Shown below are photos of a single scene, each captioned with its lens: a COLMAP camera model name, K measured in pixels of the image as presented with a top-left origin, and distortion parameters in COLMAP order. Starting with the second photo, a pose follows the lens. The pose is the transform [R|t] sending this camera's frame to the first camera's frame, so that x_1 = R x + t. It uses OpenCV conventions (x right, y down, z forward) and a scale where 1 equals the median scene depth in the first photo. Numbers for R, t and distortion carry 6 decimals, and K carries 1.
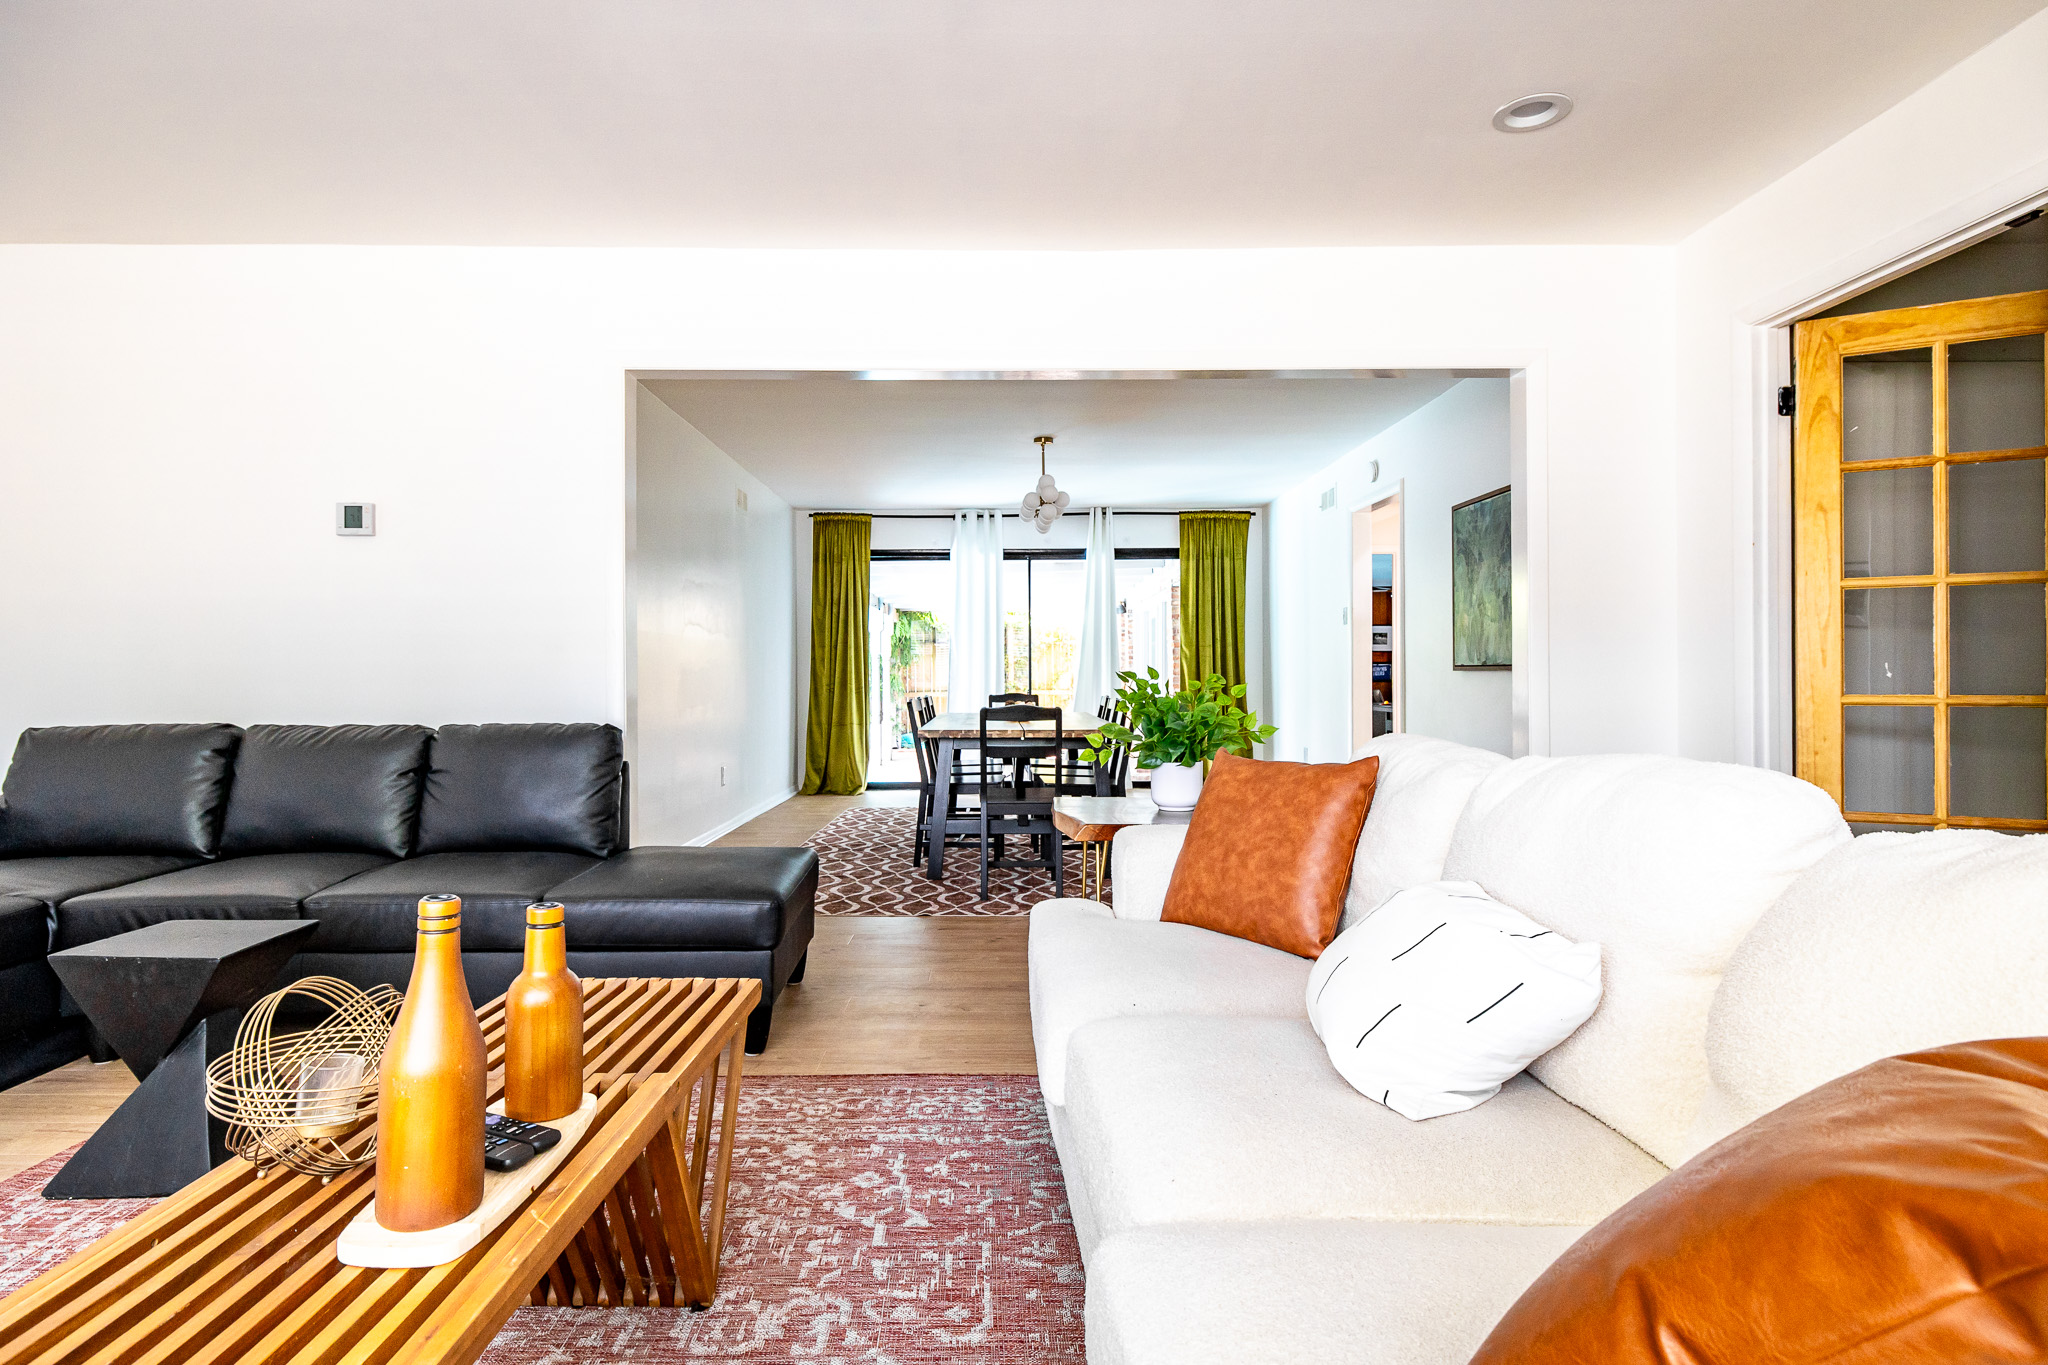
lens RADIAL K [[1056.8, 0, 1024.0], [0, 1056.8, 682.5], [0, 0, 1]] dist [-0.001541, -0.000375]
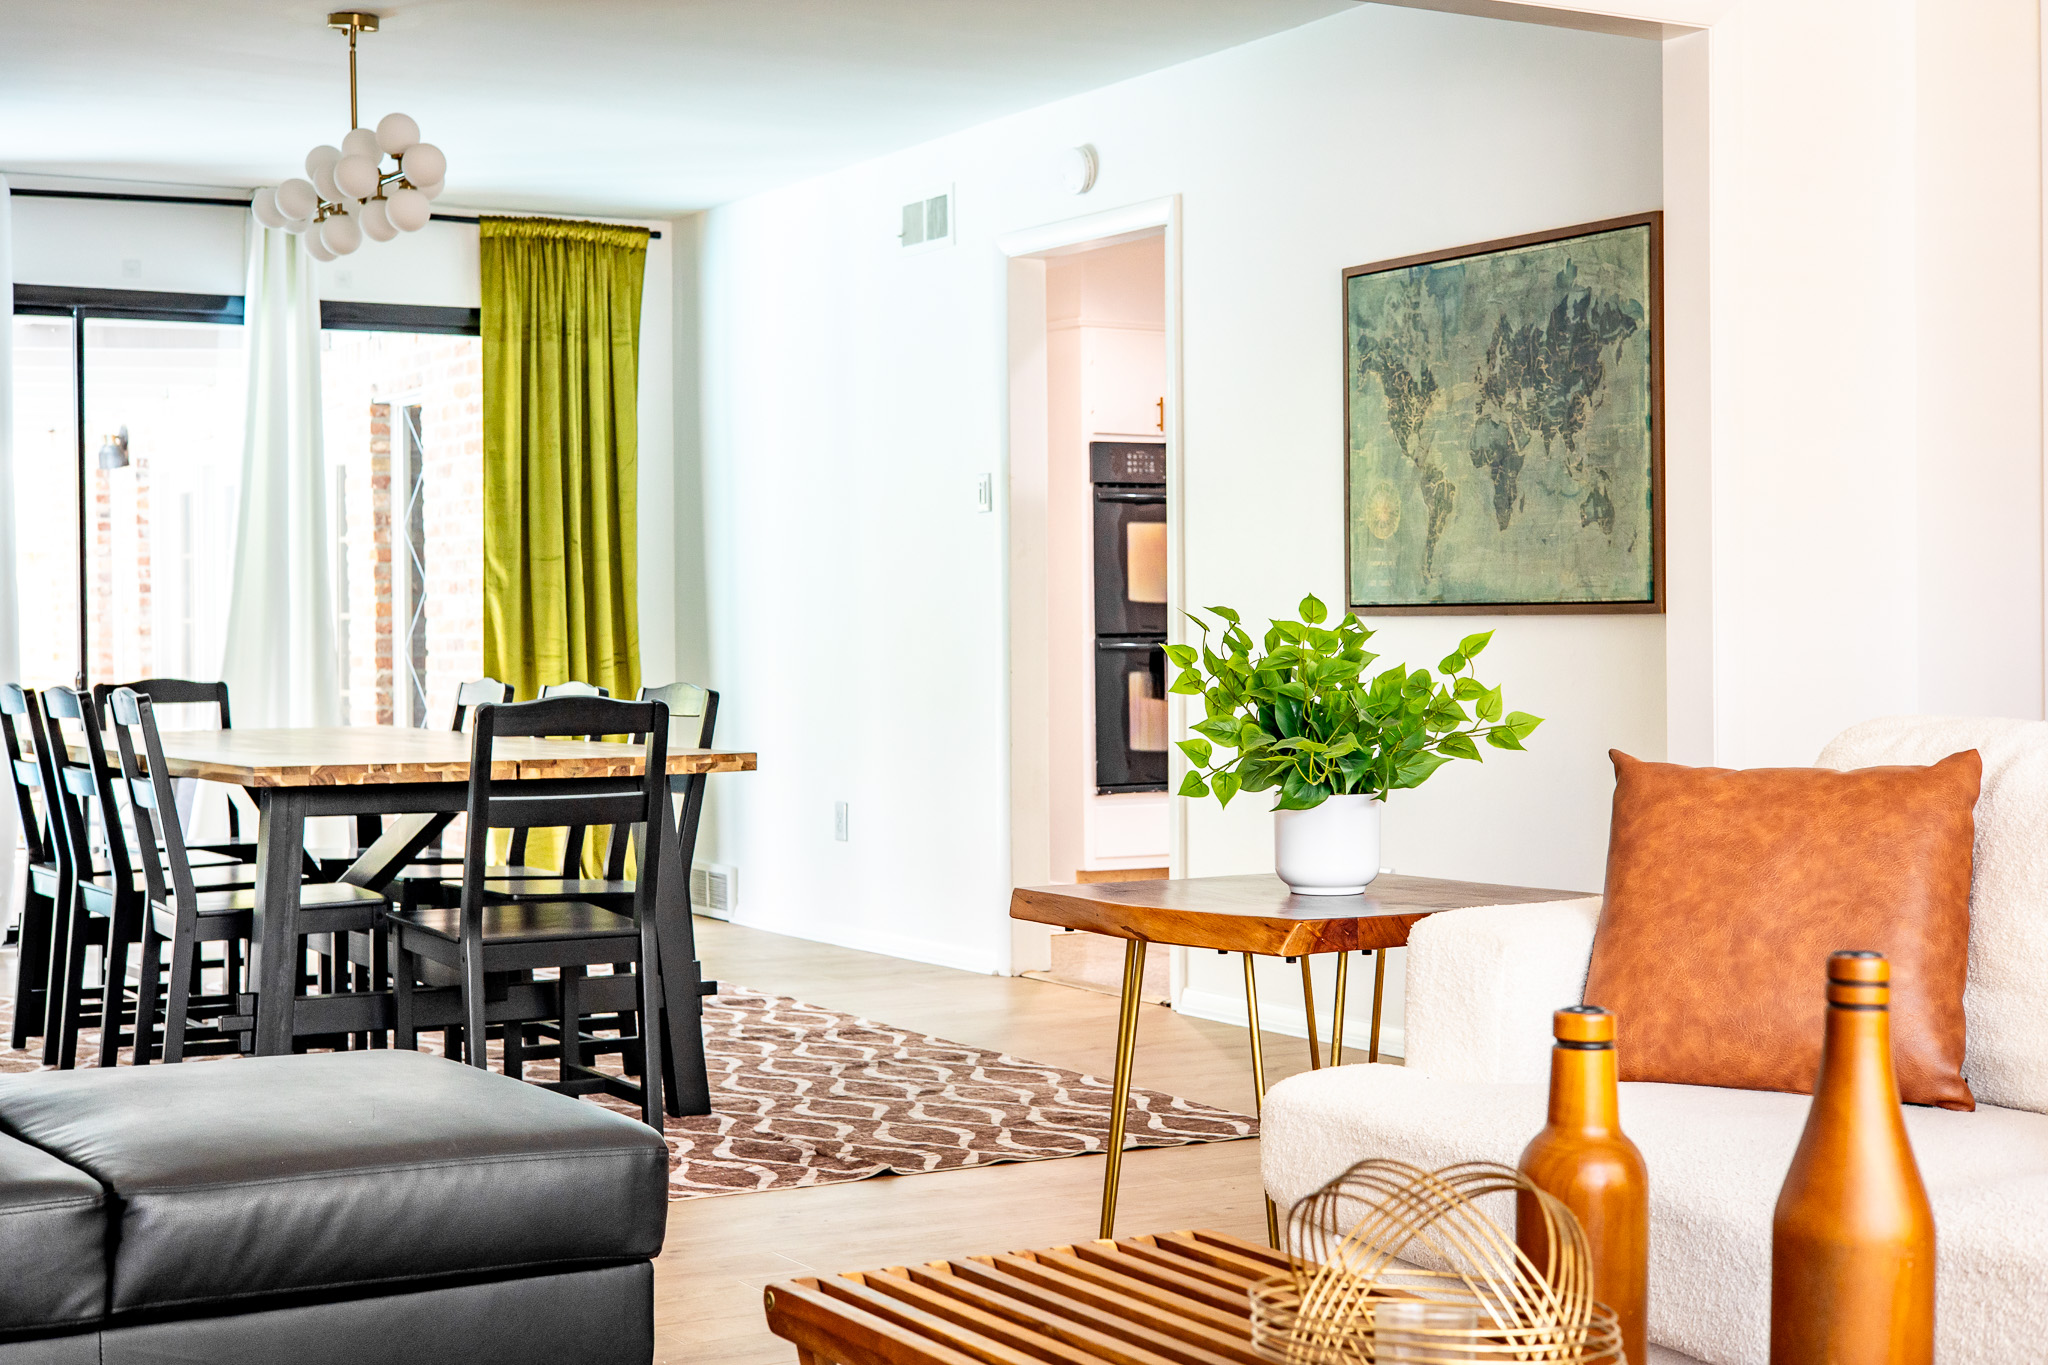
lens RADIAL K [[2862.2, 0, 1024.7], [0, 2862.2, 648.1], [0, 0, 1]] dist [0.065015, 0.017321]
pose [[0.863403, -0.005727, 0.504482, -0.409291], [0.008214, 0.999963, -0.002707, 0.006540], [-0.504448, 0.006481, 0.863418, -0.042228]]
